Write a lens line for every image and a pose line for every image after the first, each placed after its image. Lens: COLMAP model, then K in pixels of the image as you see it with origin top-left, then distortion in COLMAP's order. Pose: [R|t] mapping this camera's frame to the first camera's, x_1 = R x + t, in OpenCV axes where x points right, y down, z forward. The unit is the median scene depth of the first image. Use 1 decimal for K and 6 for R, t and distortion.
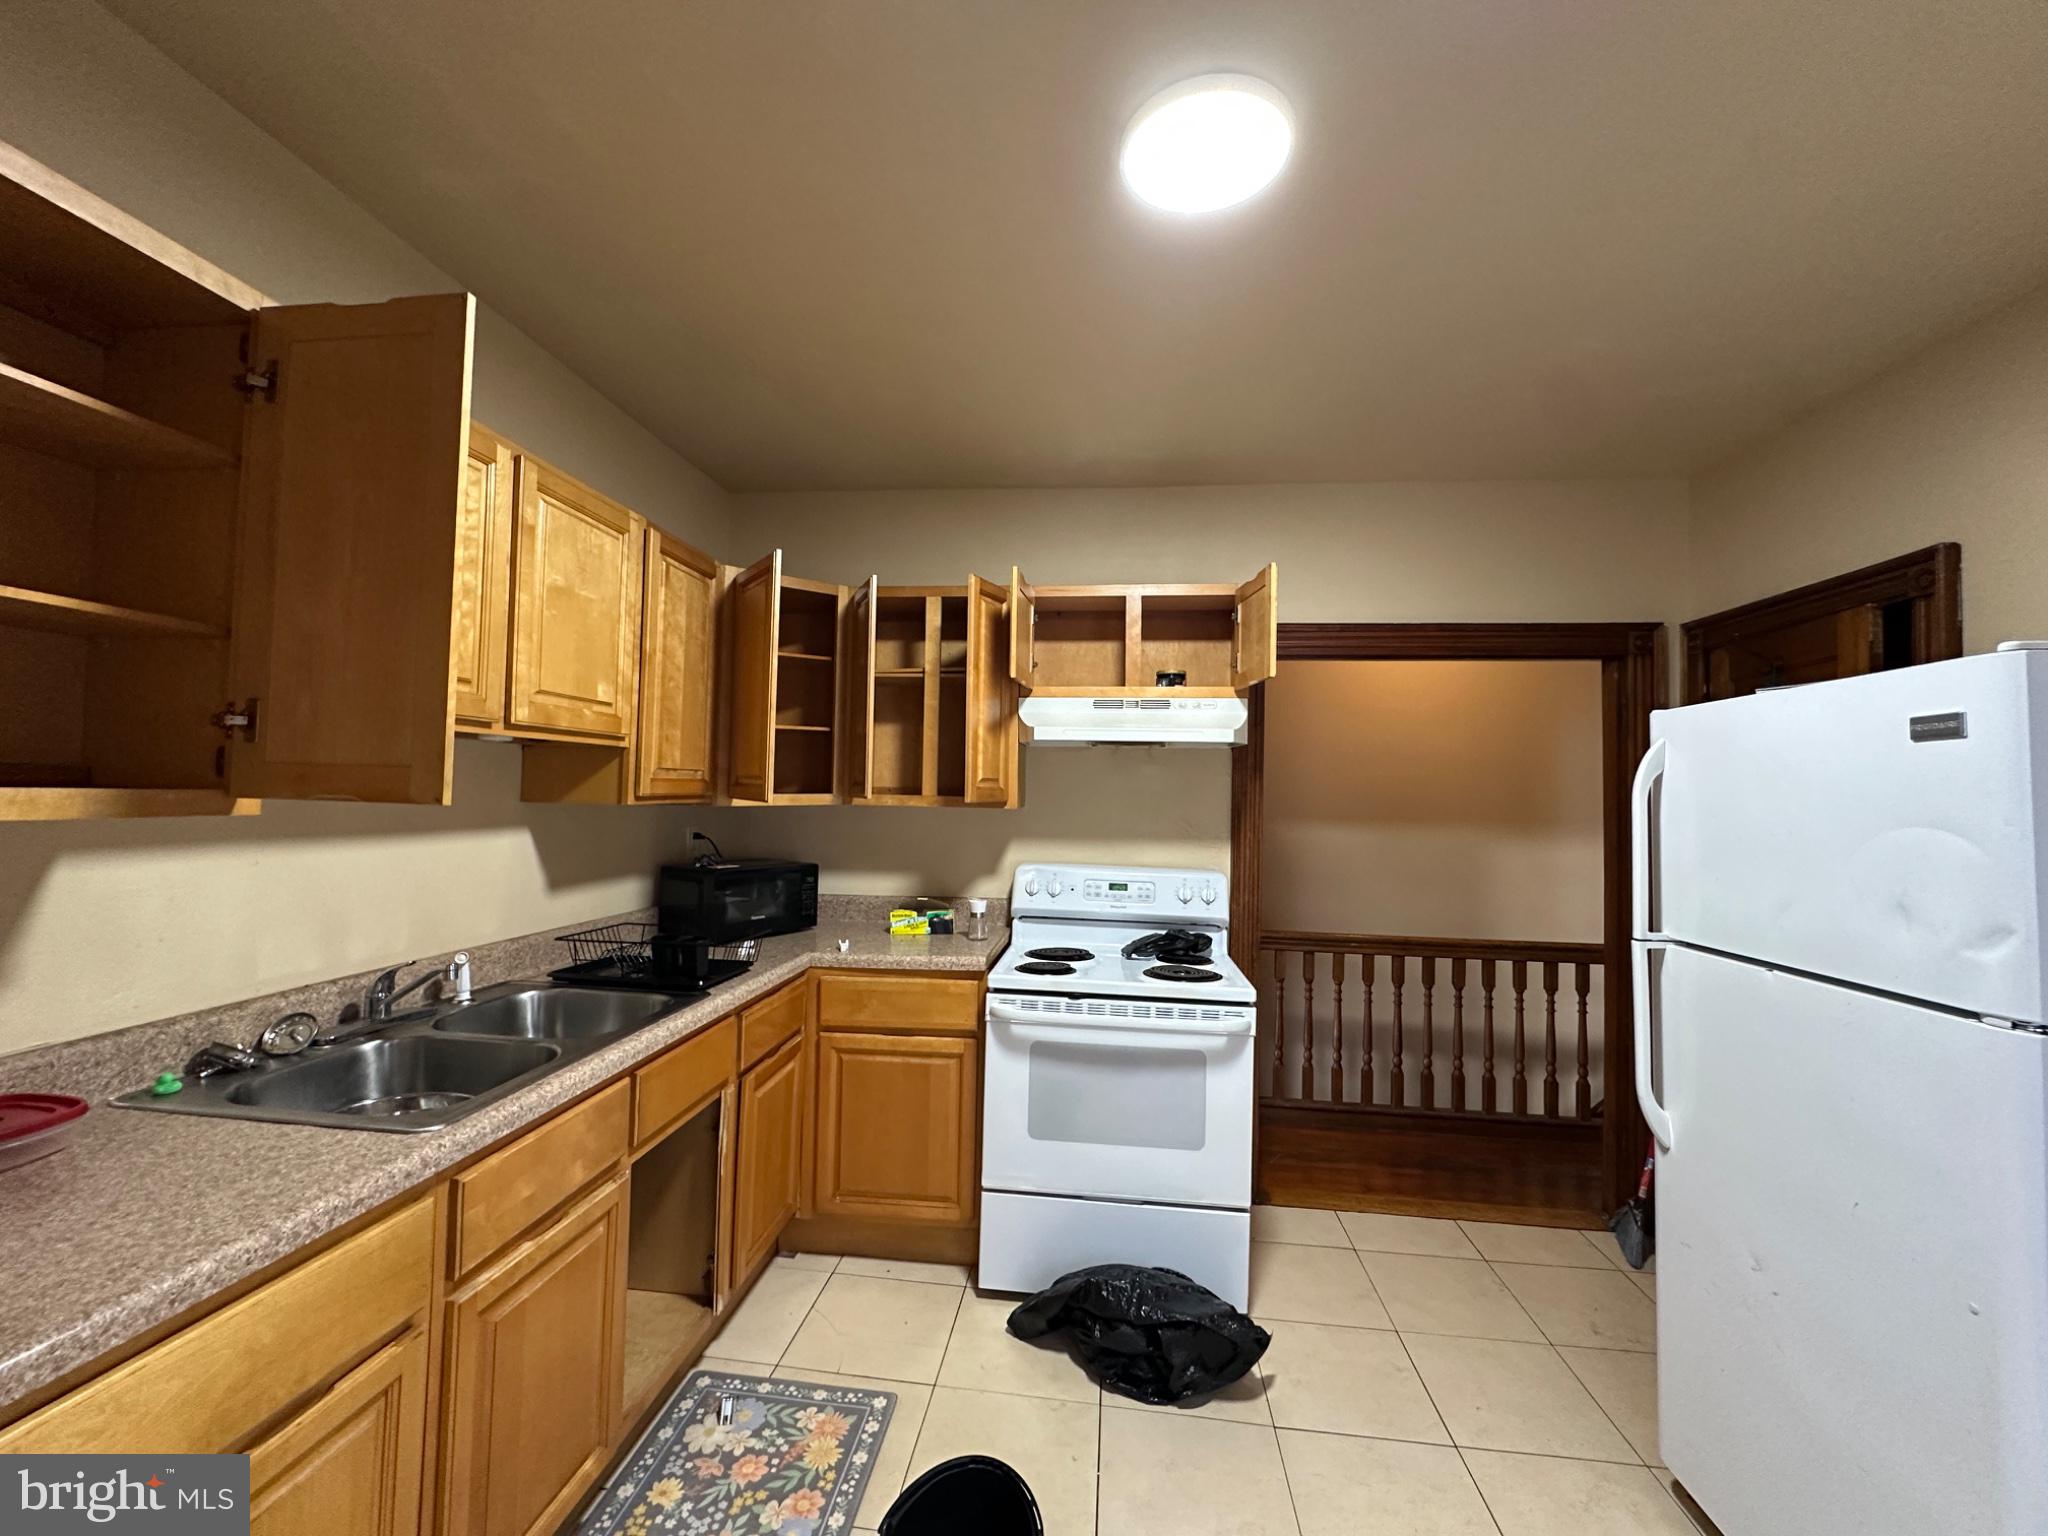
lens RADIAL K [[818.0, 0, 1025.6], [0, 818.0, 766.7], [0, 0, 1]] dist [-0.002193, 0.000247]
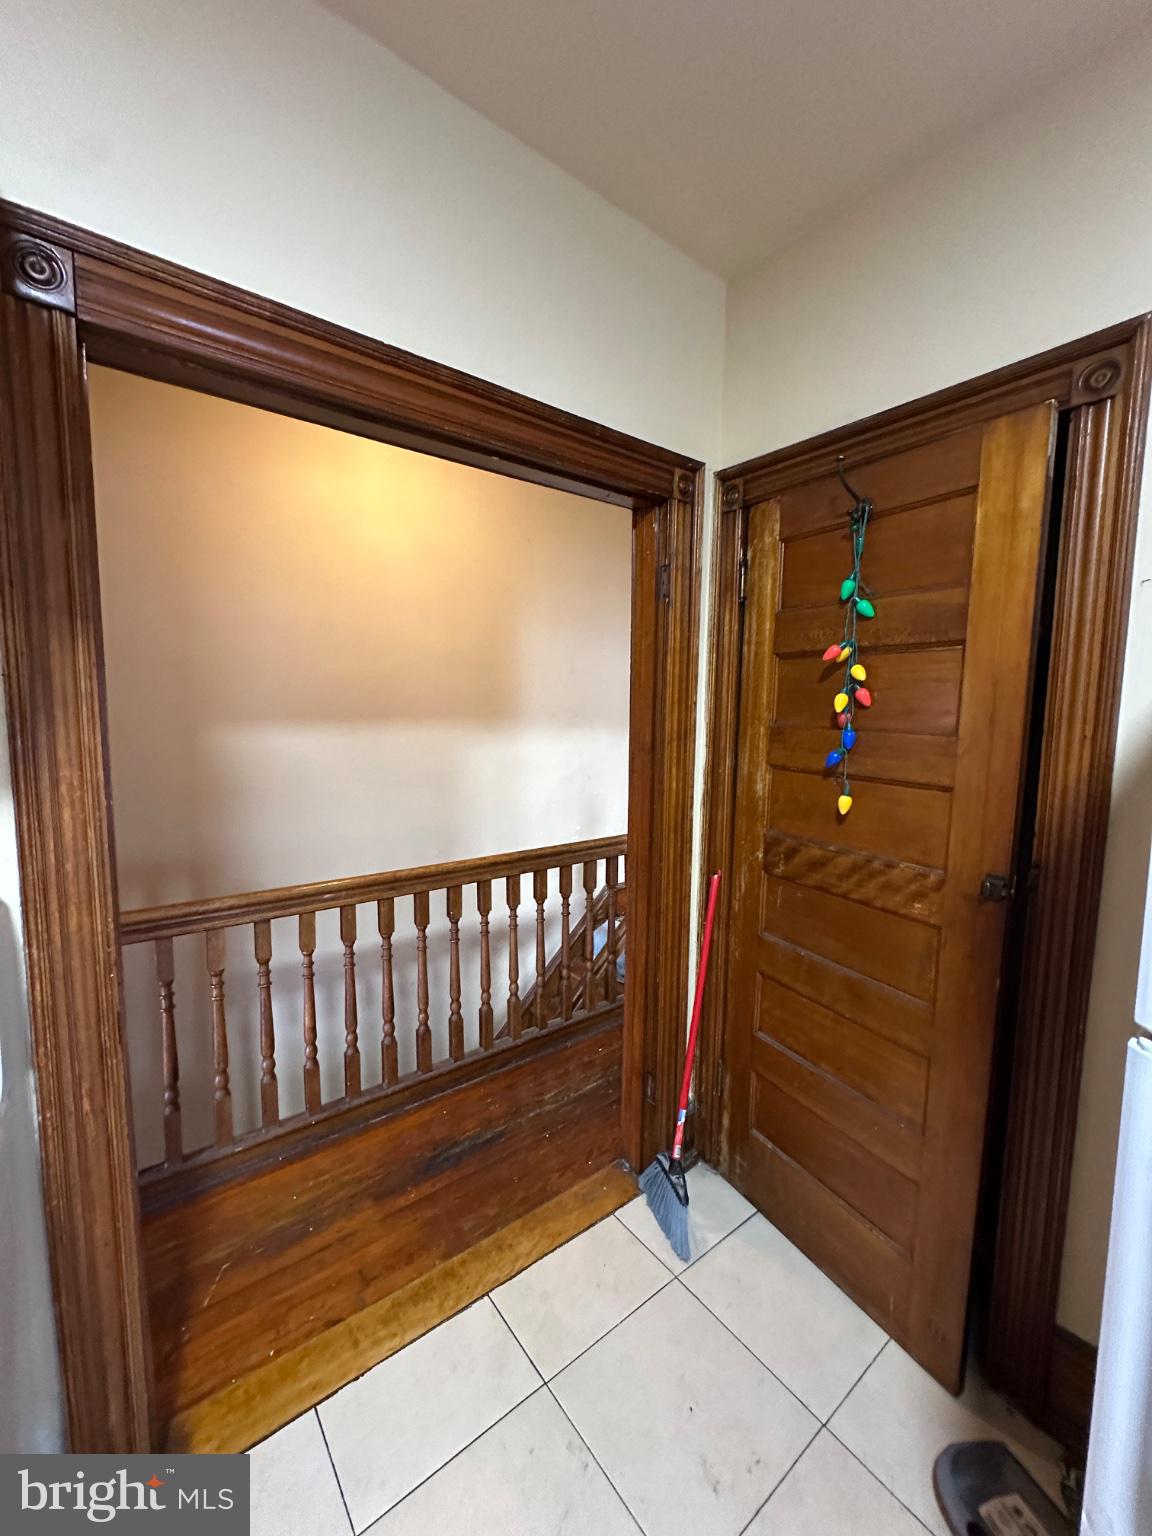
lens RADIAL K [[613.5, 0, 580.4], [0, 613.5, 768.5], [0, 0, 1]] dist [-0.002193, 0.000247]
pose [[0.713045, -0.084773, 0.695975, 0.254544], [-0.023130, 0.989279, 0.144195, 0.032430], [-0.700737, -0.118915, 0.703439, 0.626815]]
